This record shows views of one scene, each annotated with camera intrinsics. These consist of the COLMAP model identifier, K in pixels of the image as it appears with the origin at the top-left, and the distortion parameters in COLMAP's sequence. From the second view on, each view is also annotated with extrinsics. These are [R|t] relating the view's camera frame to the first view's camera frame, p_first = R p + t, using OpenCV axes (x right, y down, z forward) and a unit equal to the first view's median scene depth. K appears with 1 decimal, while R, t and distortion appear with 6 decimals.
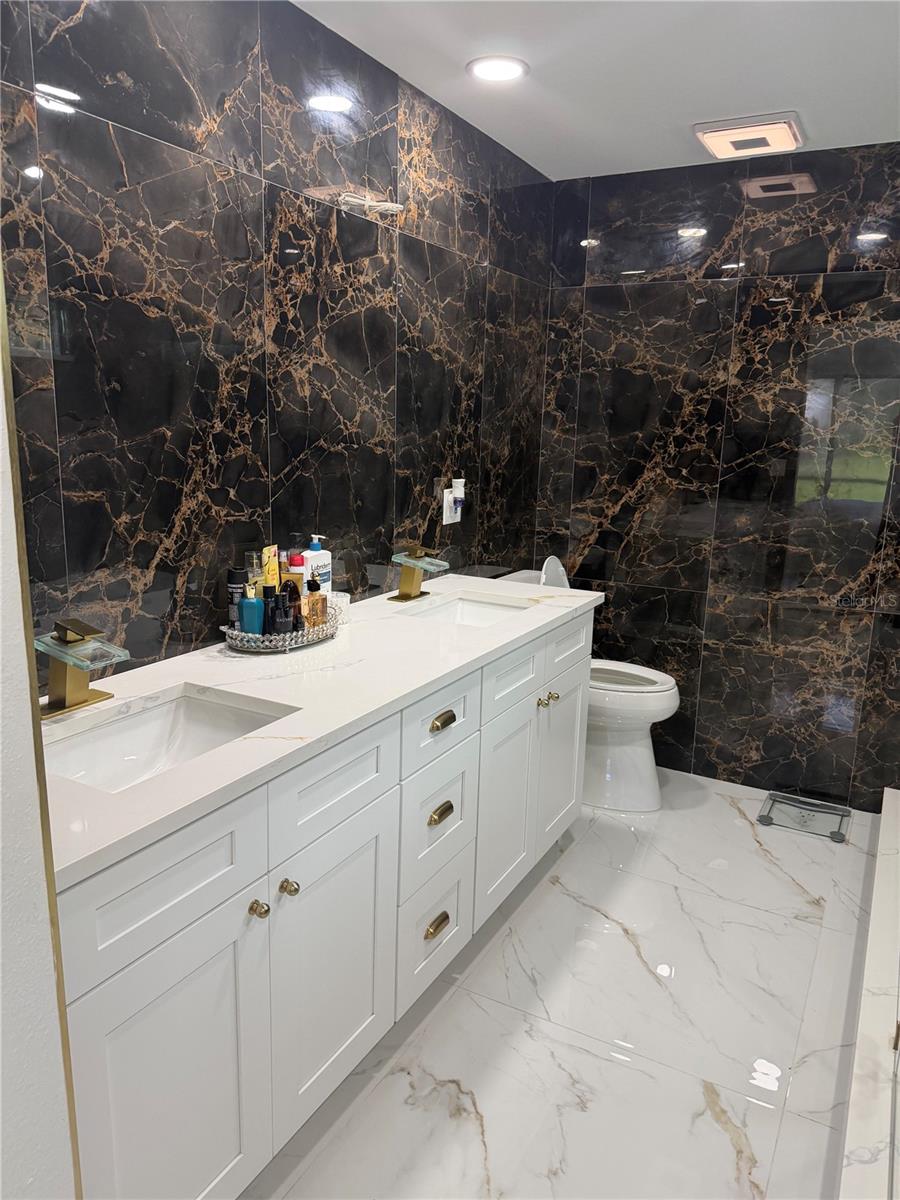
lens RADIAL K [[848.7, 0, 445.5], [0, 848.7, 603.8], [0, 0, 1]] dist [0.020526, -0.028988]
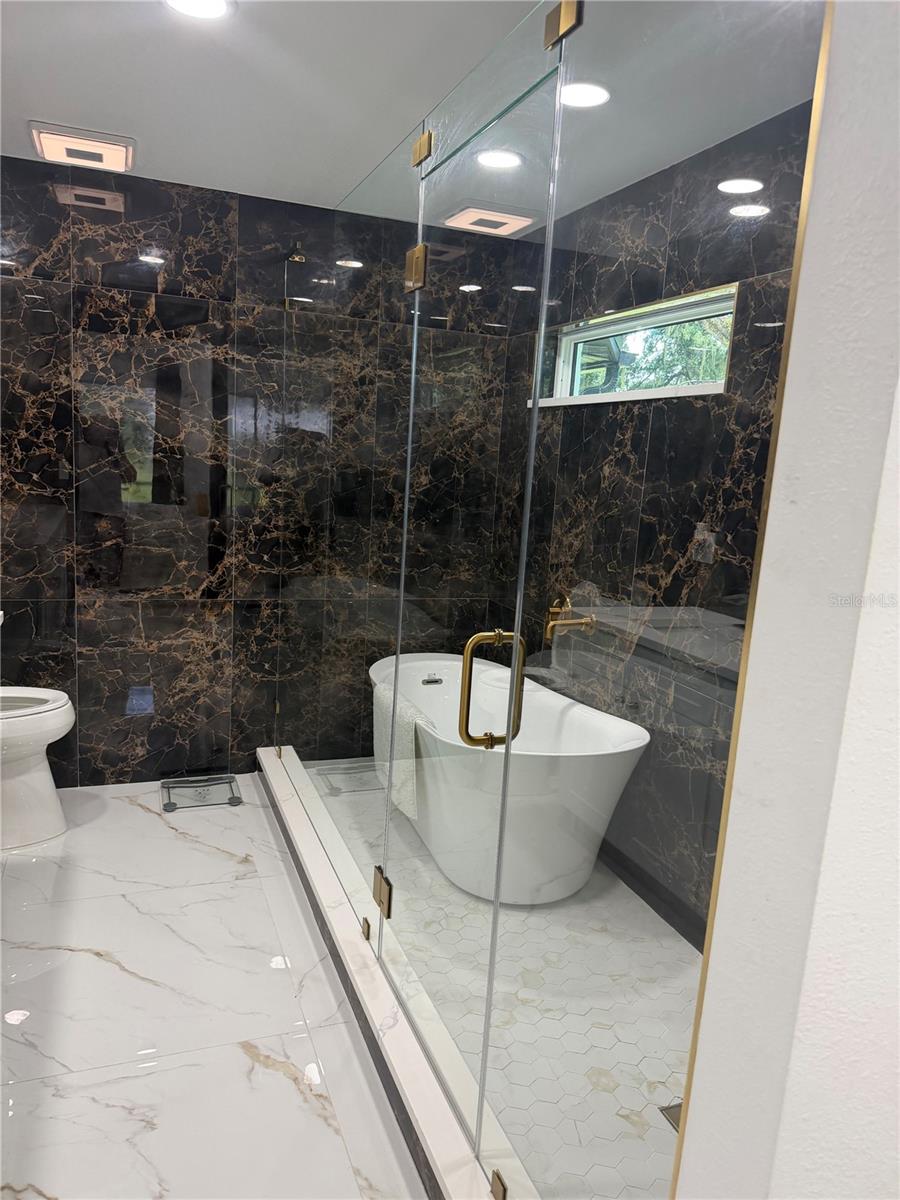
lens RADIAL K [[848.7, 0, 443.9], [0, 848.7, 600.1], [0, 0, 1]] dist [0.020526, -0.028988]
pose [[0.643760, -0.114743, 0.756576, -0.170470], [0.118531, 0.991713, 0.049548, -0.012027], [-0.755992, 0.057781, 0.652026, 0.039791]]
